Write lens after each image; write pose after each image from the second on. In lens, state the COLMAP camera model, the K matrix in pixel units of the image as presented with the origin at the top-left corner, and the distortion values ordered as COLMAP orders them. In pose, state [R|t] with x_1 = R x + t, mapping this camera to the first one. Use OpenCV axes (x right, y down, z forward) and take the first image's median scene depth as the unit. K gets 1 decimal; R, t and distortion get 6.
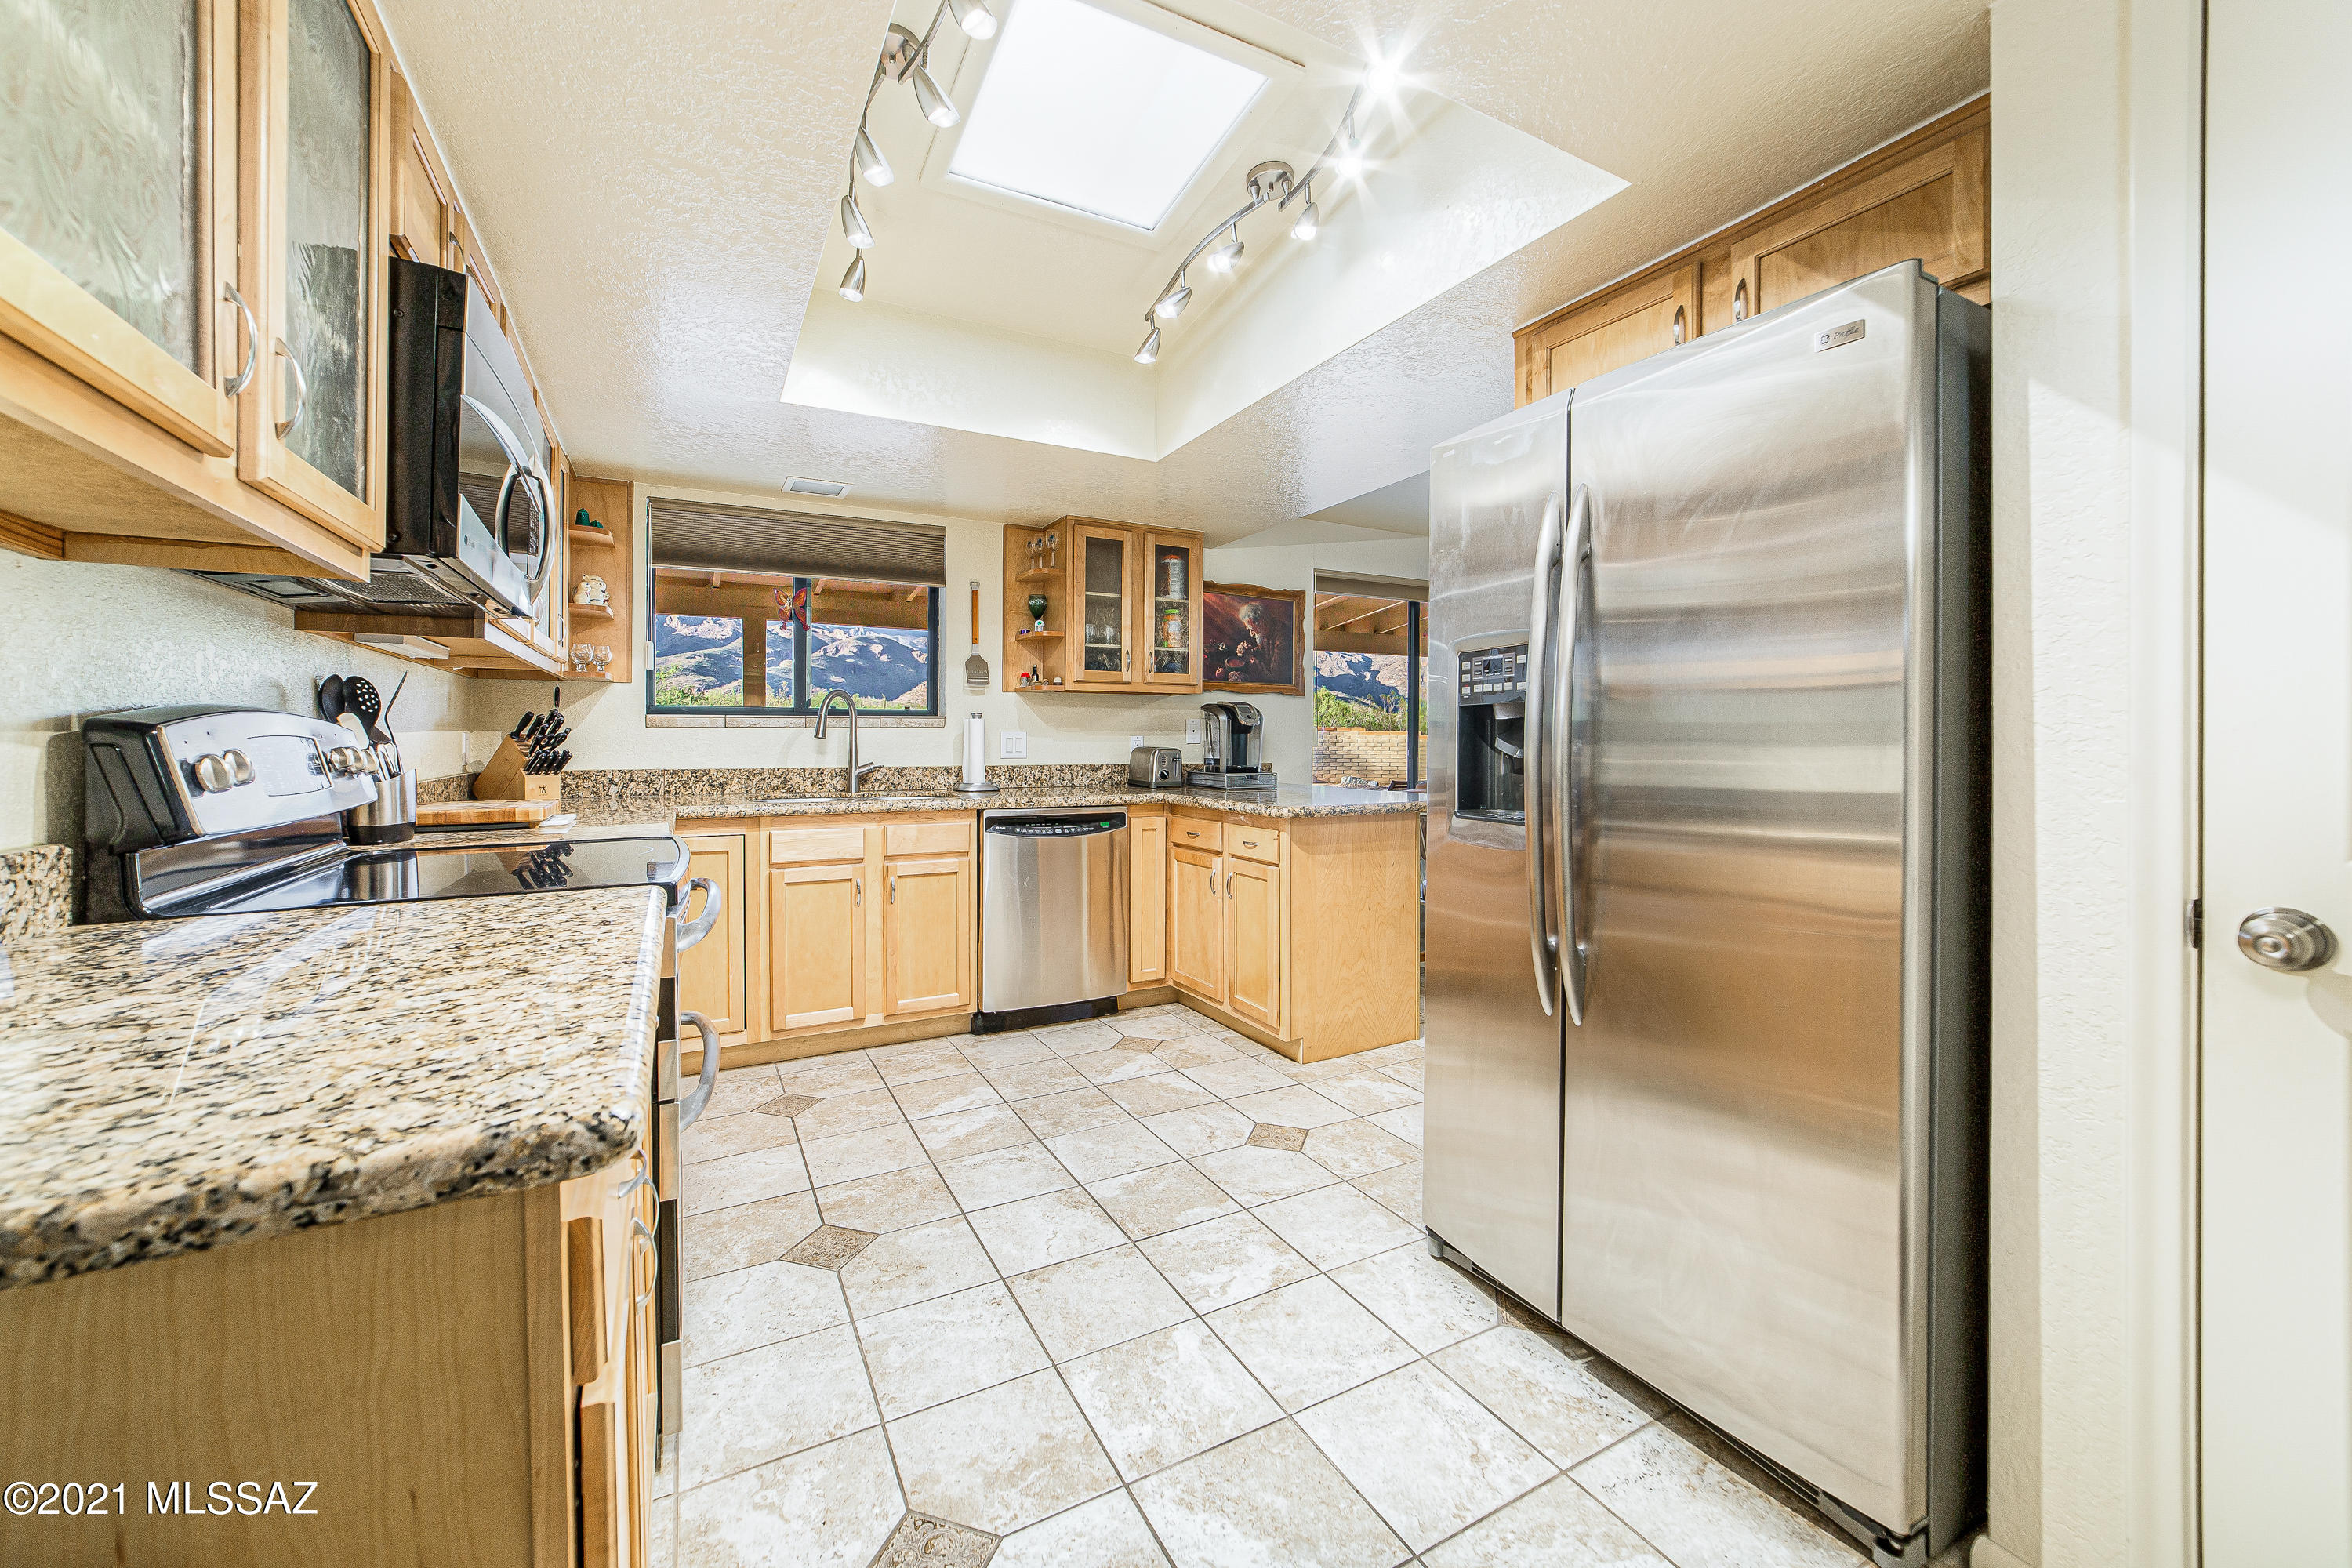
lens RADIAL K [[915.0, 0, 1170.2], [0, 915.0, 746.5], [0, 0, 1]] dist [-0.022603, 0.008609]
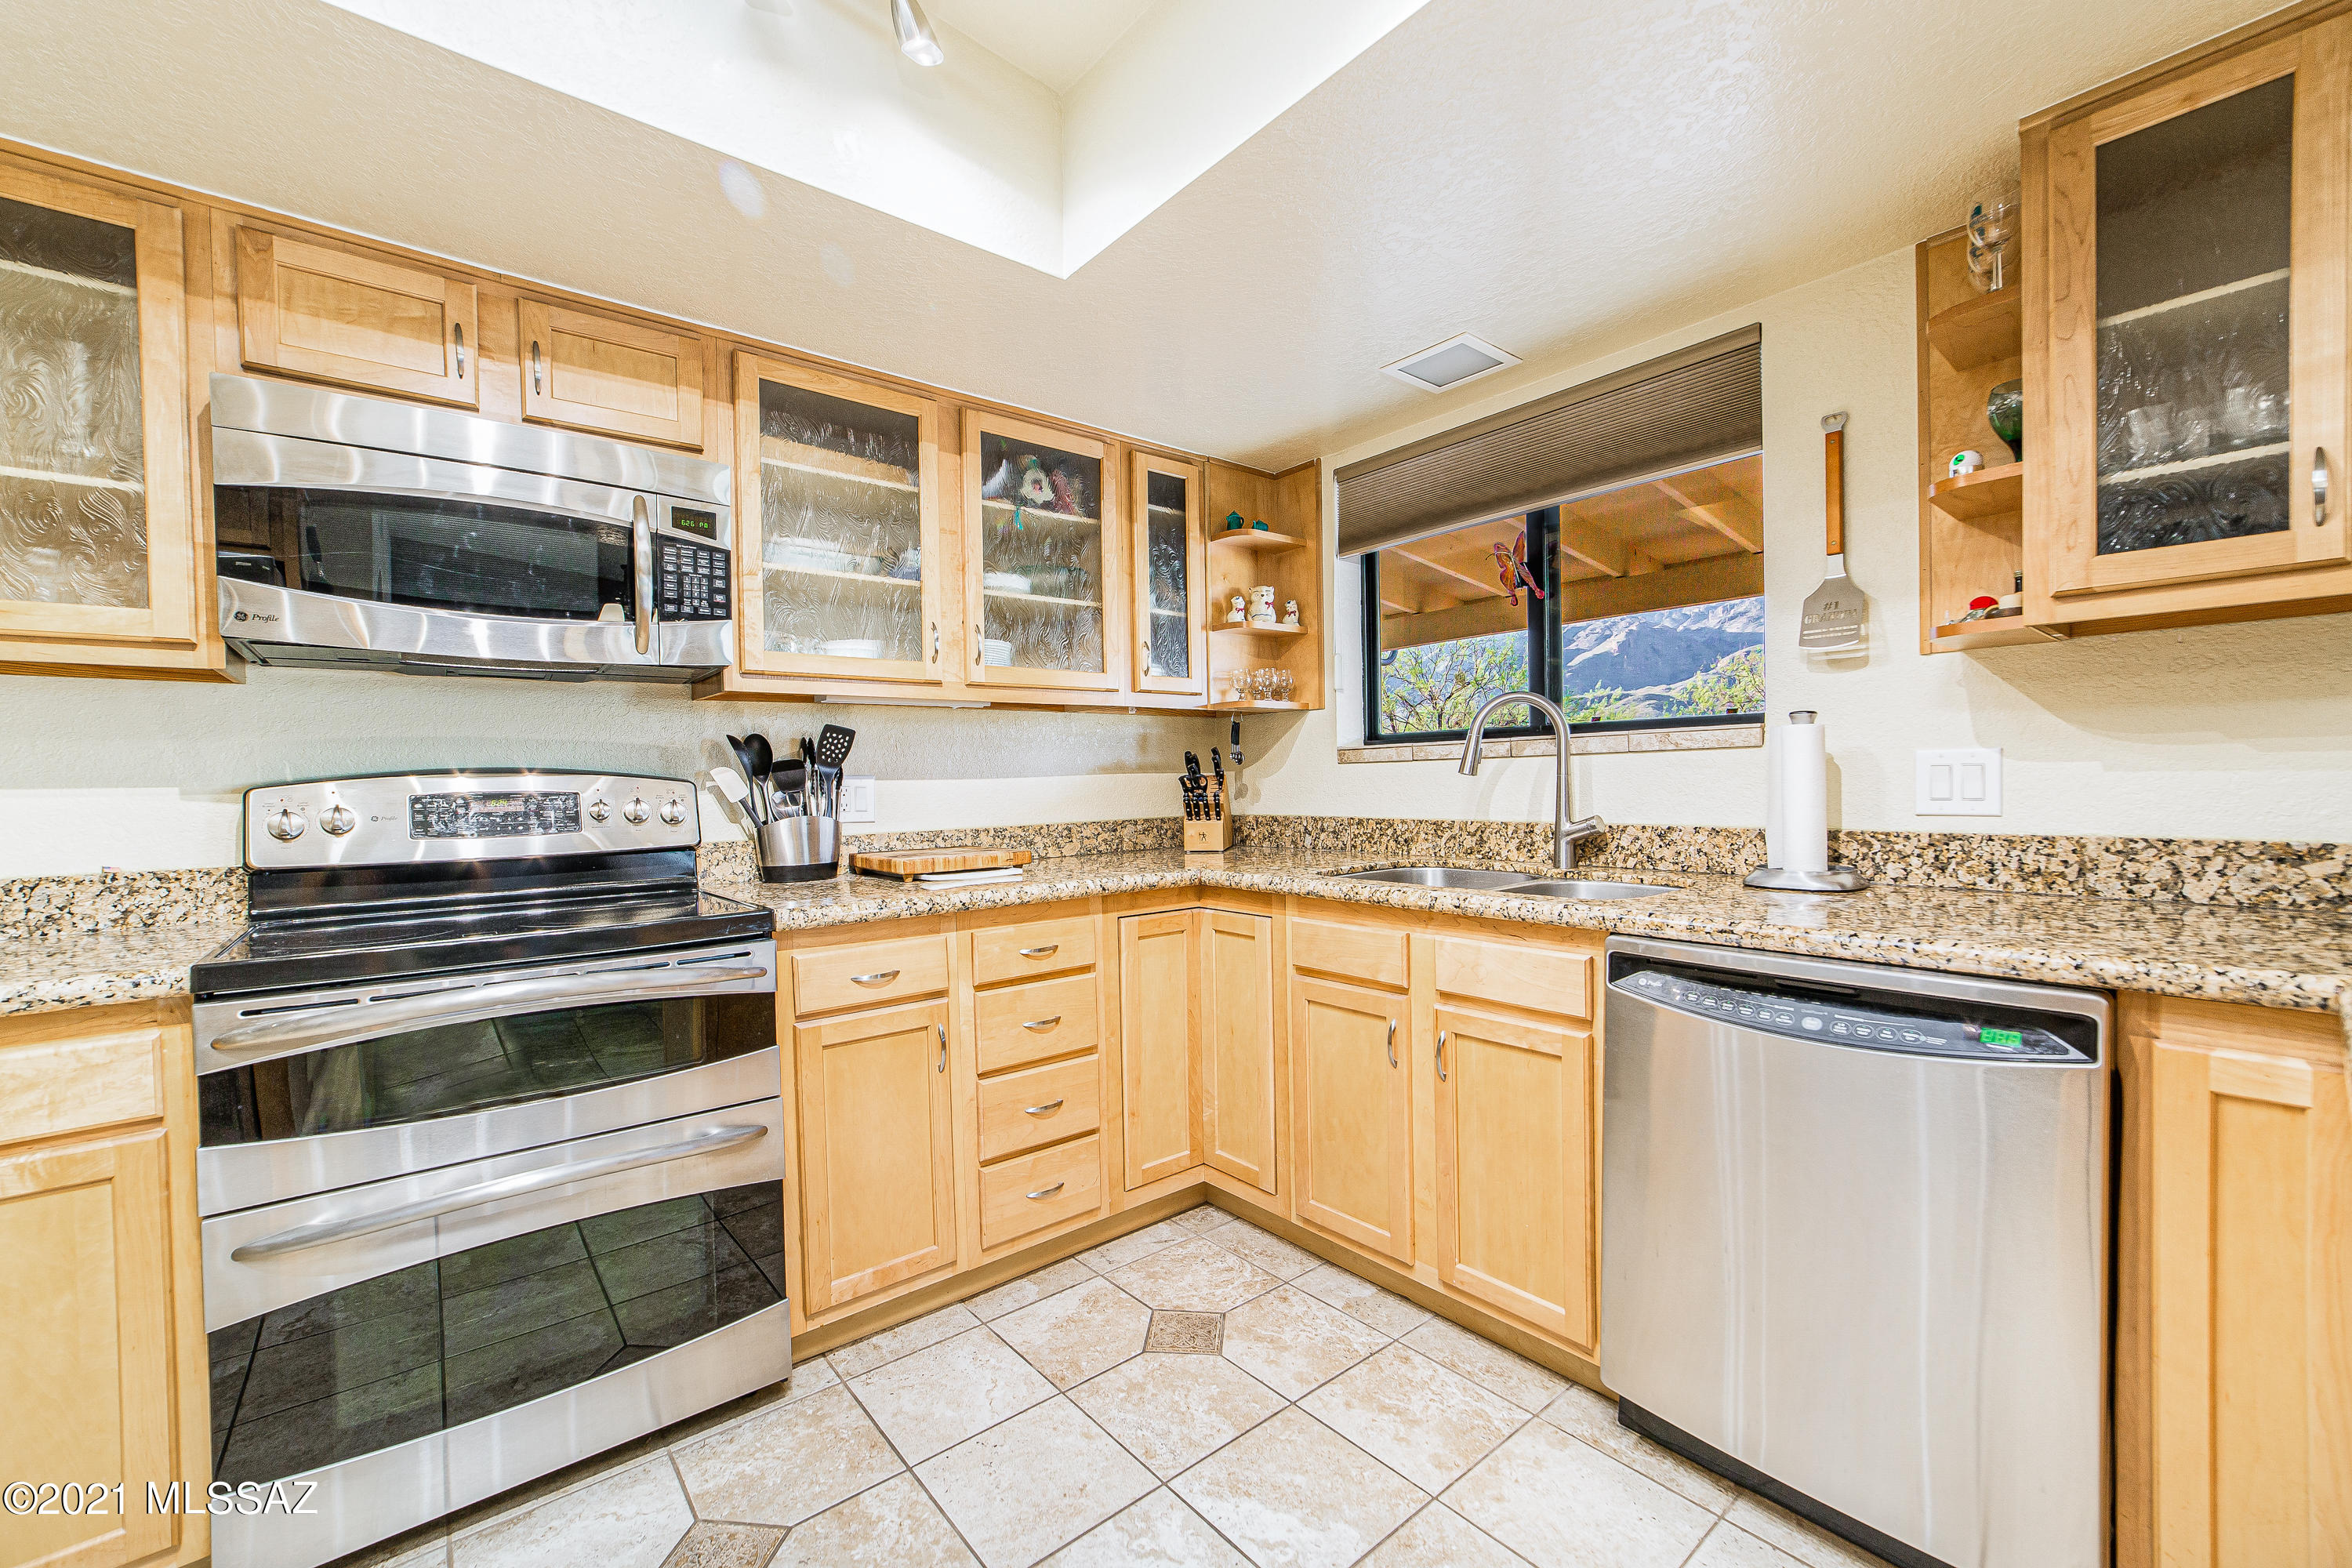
lens RADIAL K [[933.0, 0, 1161.5], [0, 933.0, 798.0], [0, 0, 1]] dist [-0.021883, 0.006639]
pose [[0.193388, 0.015184, -0.981005, 0.179500], [0.010431, 0.999792, 0.017531, -0.006463], [0.981067, -0.013623, 0.193189, 0.651611]]
